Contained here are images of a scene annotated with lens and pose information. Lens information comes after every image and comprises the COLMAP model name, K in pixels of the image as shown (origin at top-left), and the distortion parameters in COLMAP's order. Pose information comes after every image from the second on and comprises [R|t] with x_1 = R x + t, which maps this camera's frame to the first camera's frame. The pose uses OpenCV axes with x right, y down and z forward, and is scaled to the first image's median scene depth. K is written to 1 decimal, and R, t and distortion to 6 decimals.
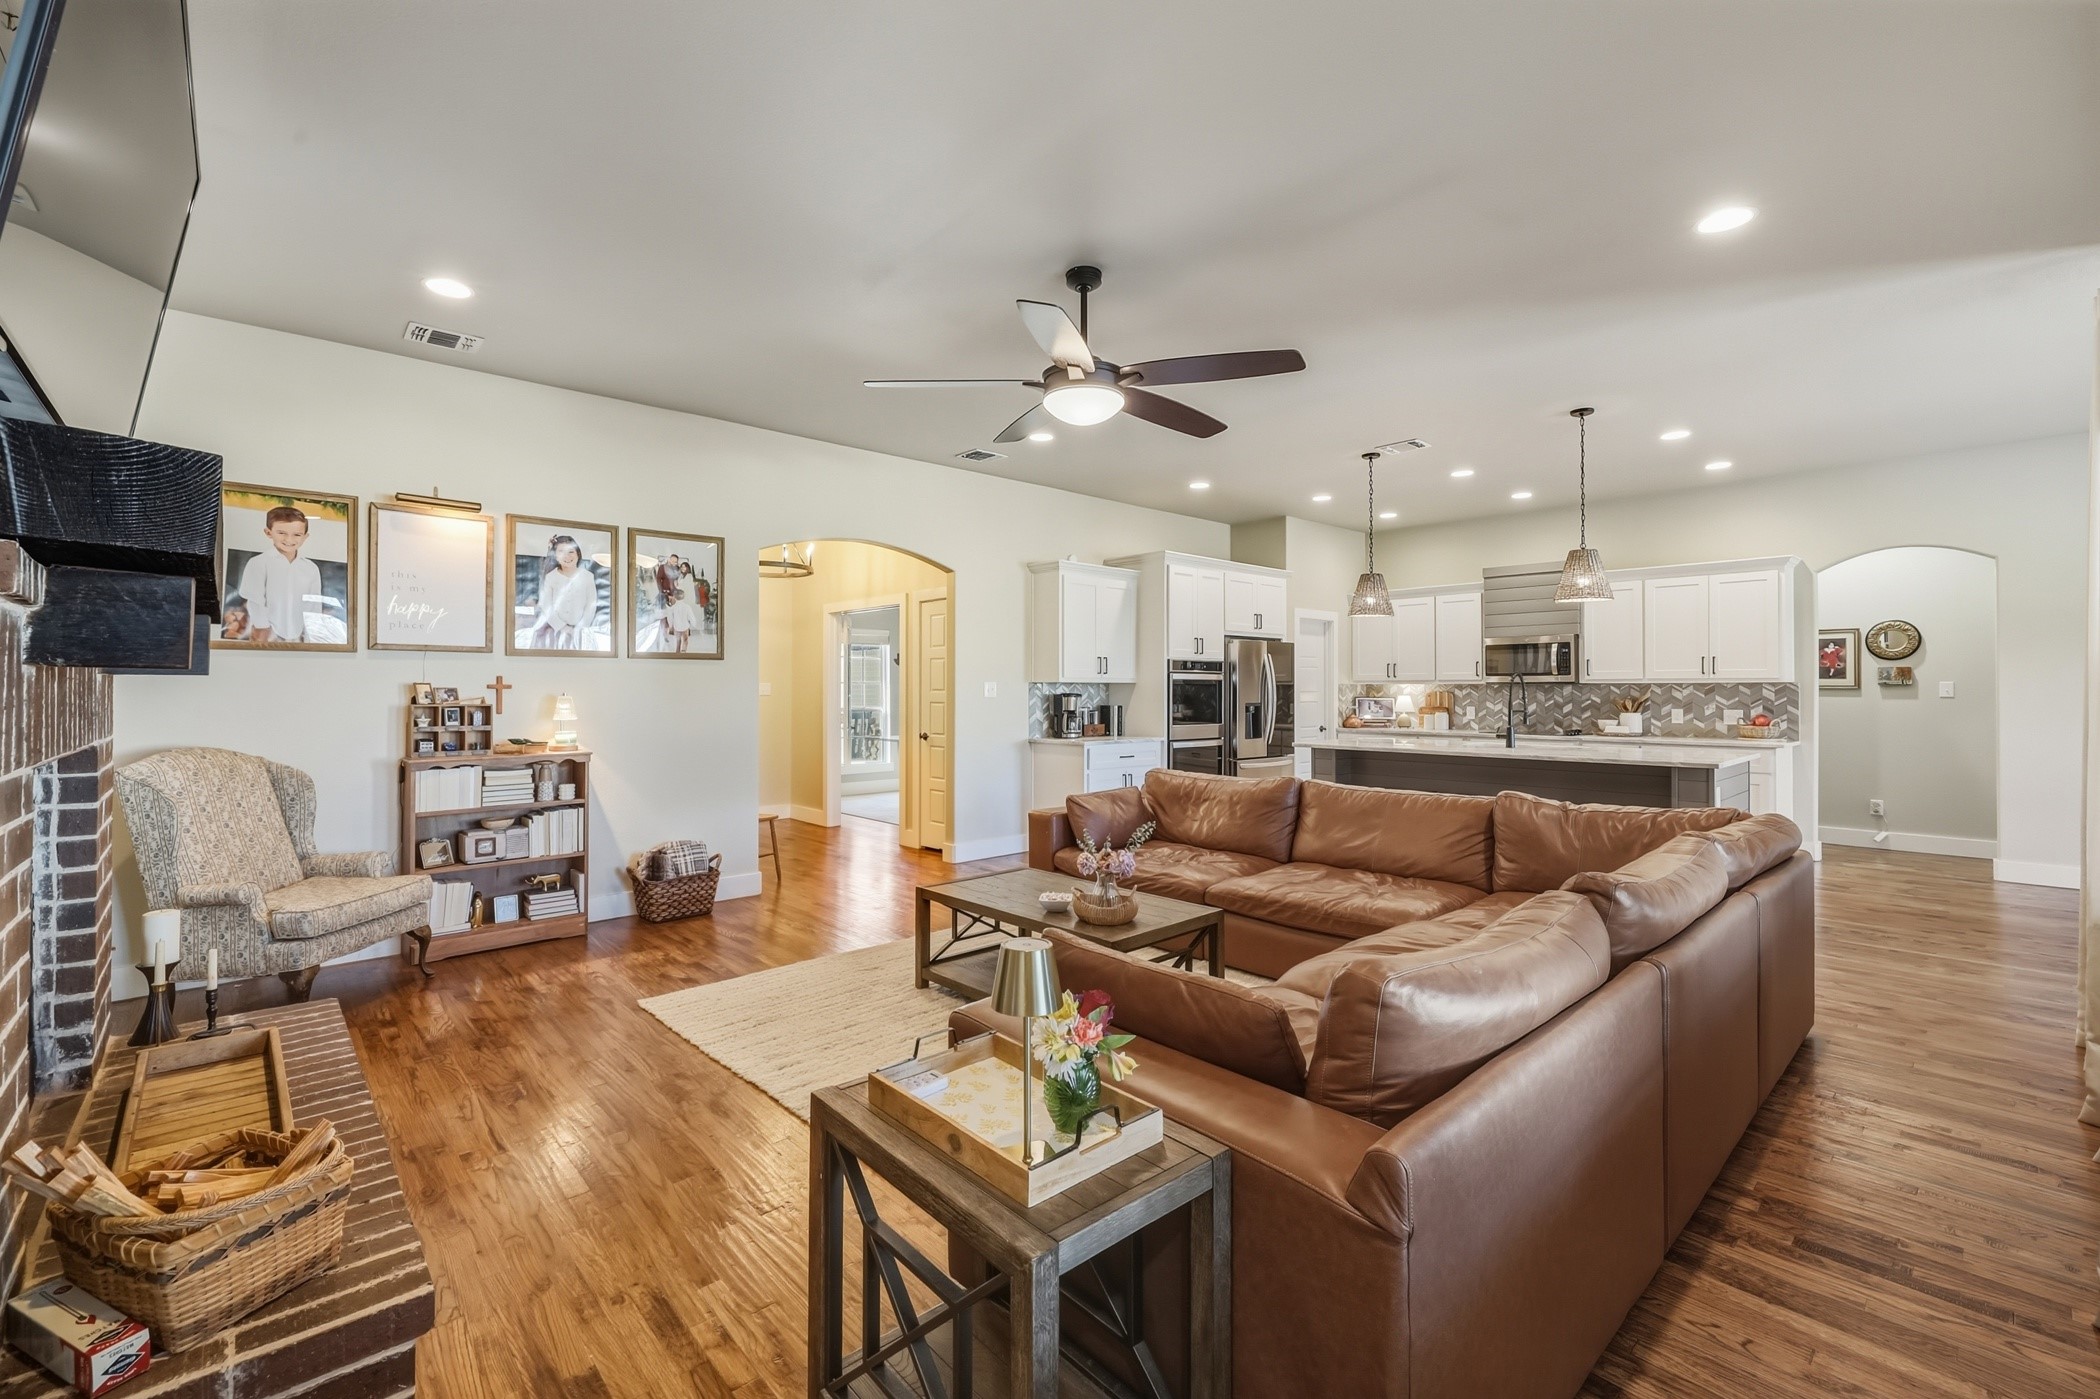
lens RADIAL K [[893.0, 0, 1036.8], [0, 893.0, 682.0], [0, 0, 1]] dist [-0.000347, -0.000365]
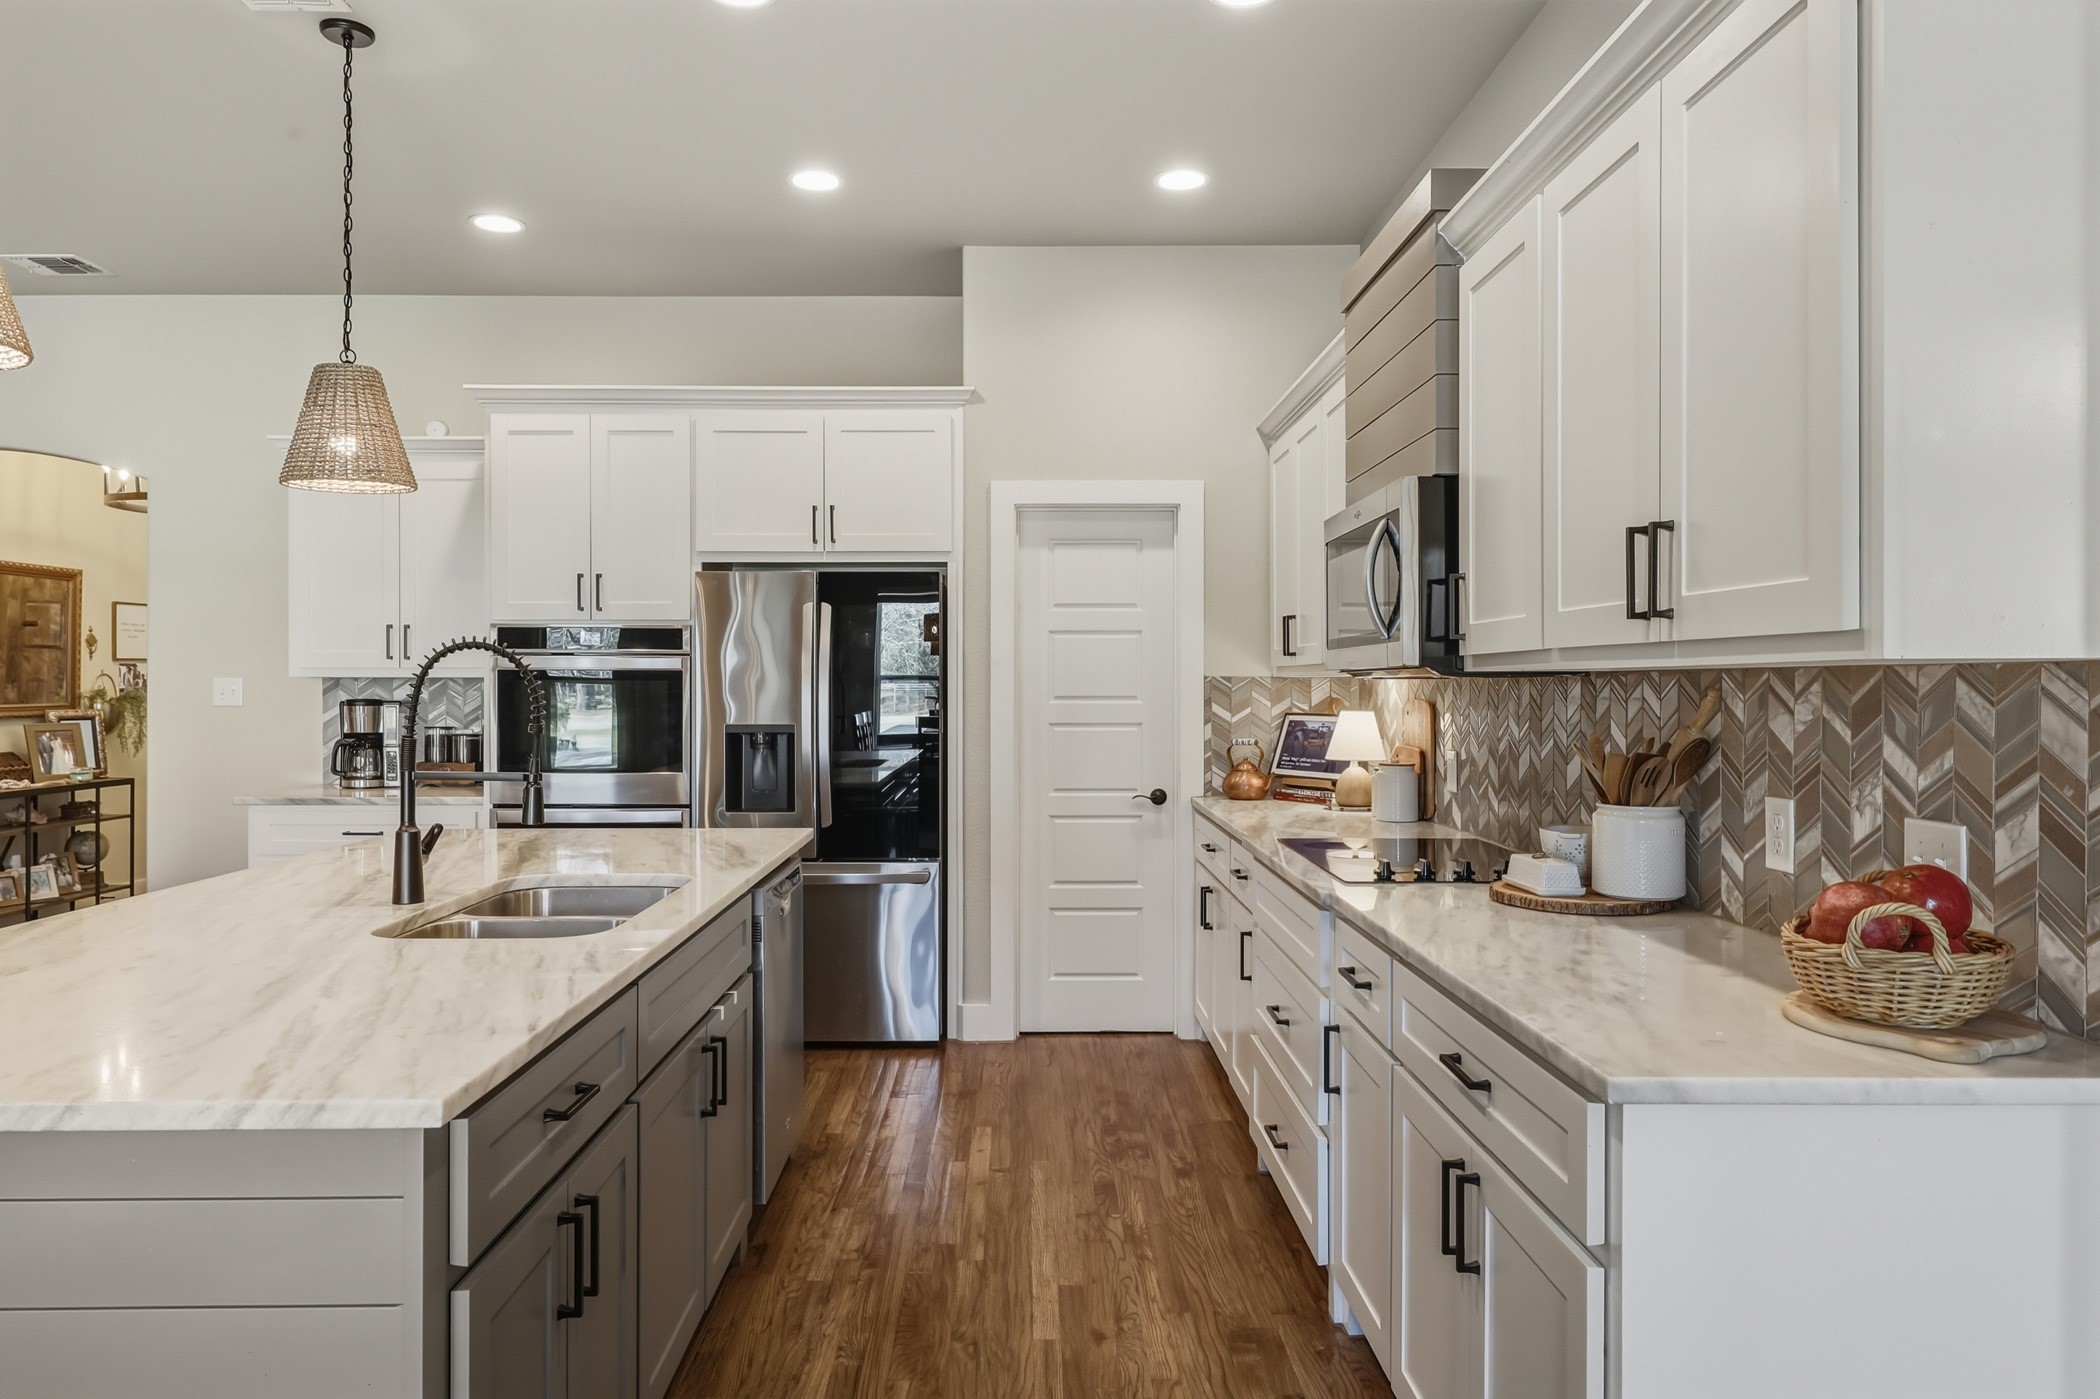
lens RADIAL K [[1332.9, 0, 1044.1], [0, 1332.9, 690.3], [0, 0, 1]] dist [-0.001554, -0.000319]
pose [[0.750395, 0.002976, -0.660984, 0.769065], [0.006309, 0.999912, 0.011664, 0.001579], [0.660960, -0.012923, 0.750310, 0.650605]]
